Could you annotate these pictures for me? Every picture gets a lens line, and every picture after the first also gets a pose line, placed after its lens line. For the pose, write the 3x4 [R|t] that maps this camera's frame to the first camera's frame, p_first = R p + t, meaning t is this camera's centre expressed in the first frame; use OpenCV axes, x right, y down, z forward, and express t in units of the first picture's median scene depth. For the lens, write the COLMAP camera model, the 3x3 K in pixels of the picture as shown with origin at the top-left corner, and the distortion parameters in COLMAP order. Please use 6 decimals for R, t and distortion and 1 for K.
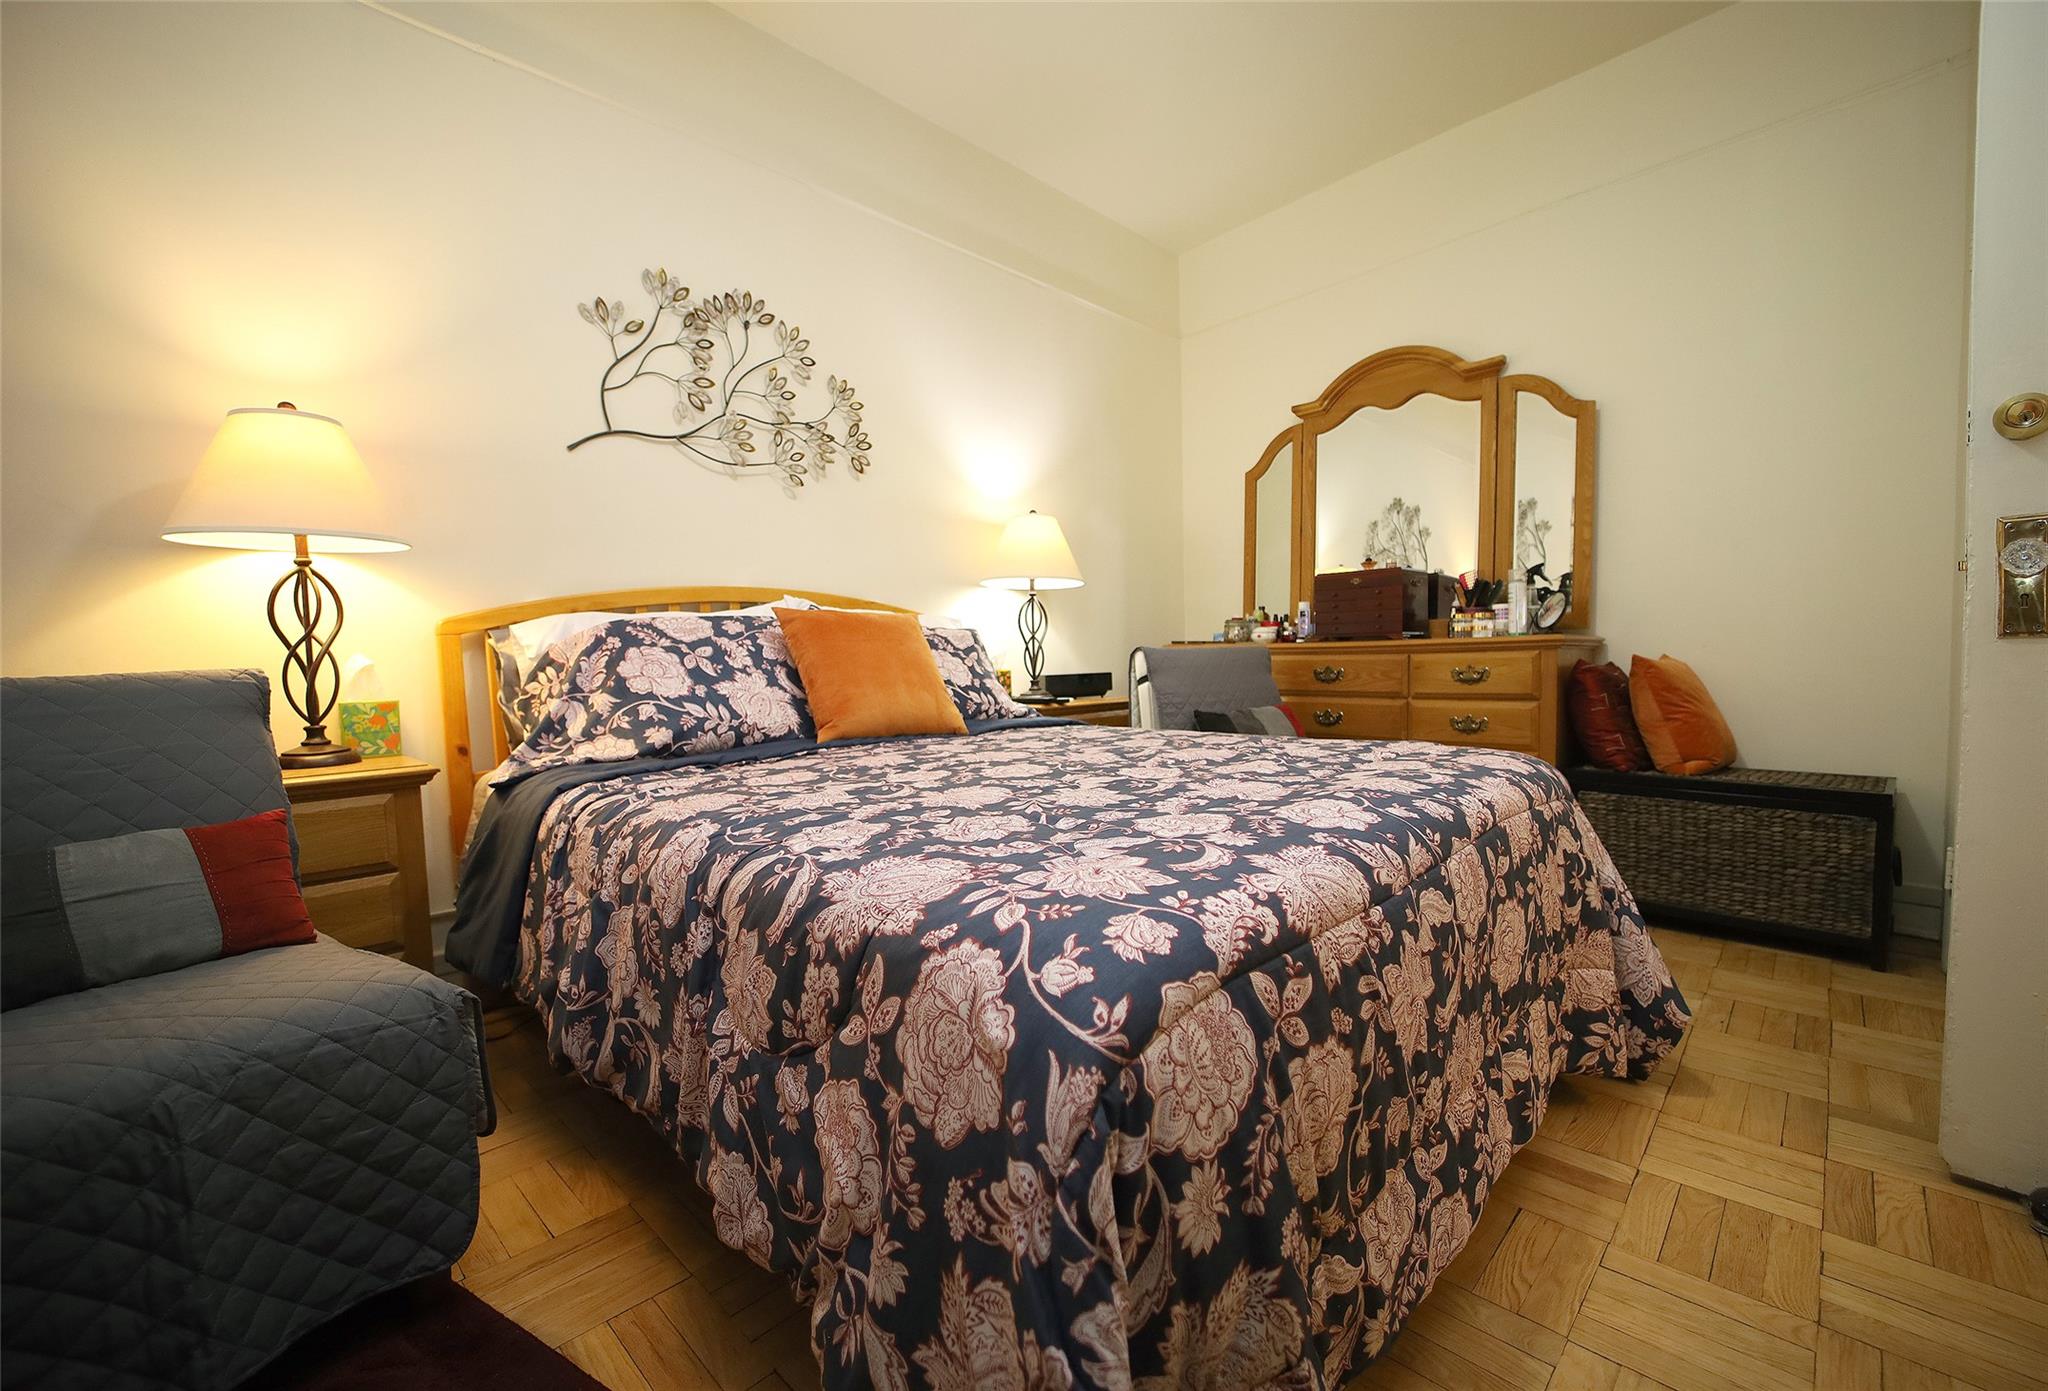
lens RADIAL K [[881.1, 0, 1047.3], [0, 881.1, 699.0], [0, 0, 1]] dist [-0.019160, -0.000862]
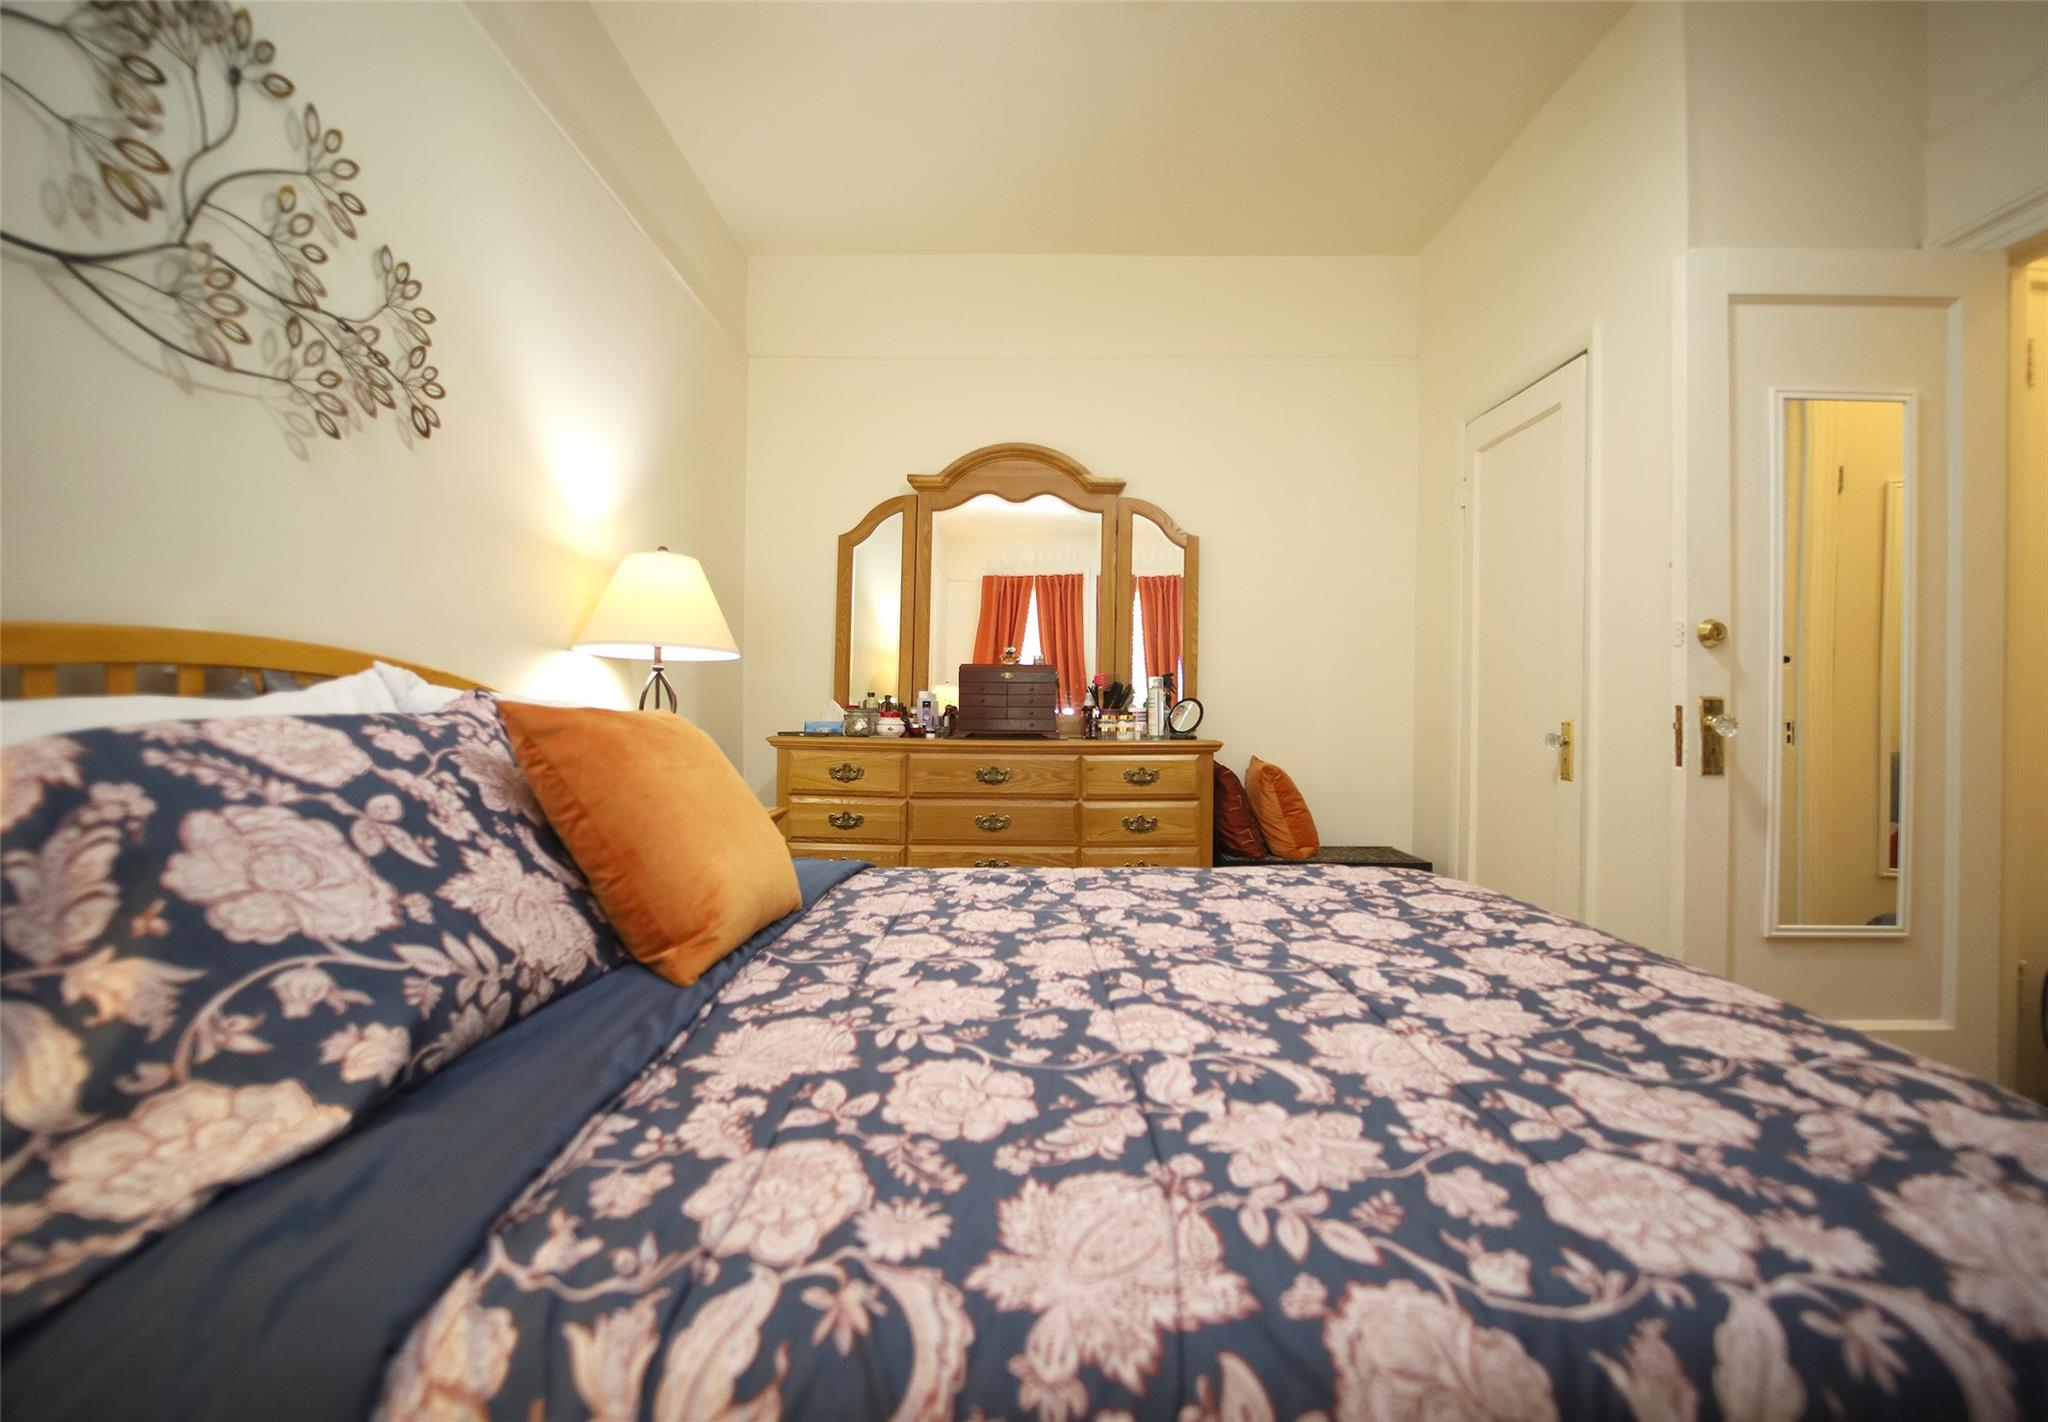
lens RADIAL K [[891.5, 0, 1024.8], [0, 891.5, 698.1], [0, 0, 1]] dist [-0.022524, 0.000288]
pose [[0.660587, 0.032523, 0.750045, -0.492158], [0.013386, 0.998392, -0.055081, -0.077050], [-0.750630, 0.046426, 0.659089, 0.480471]]
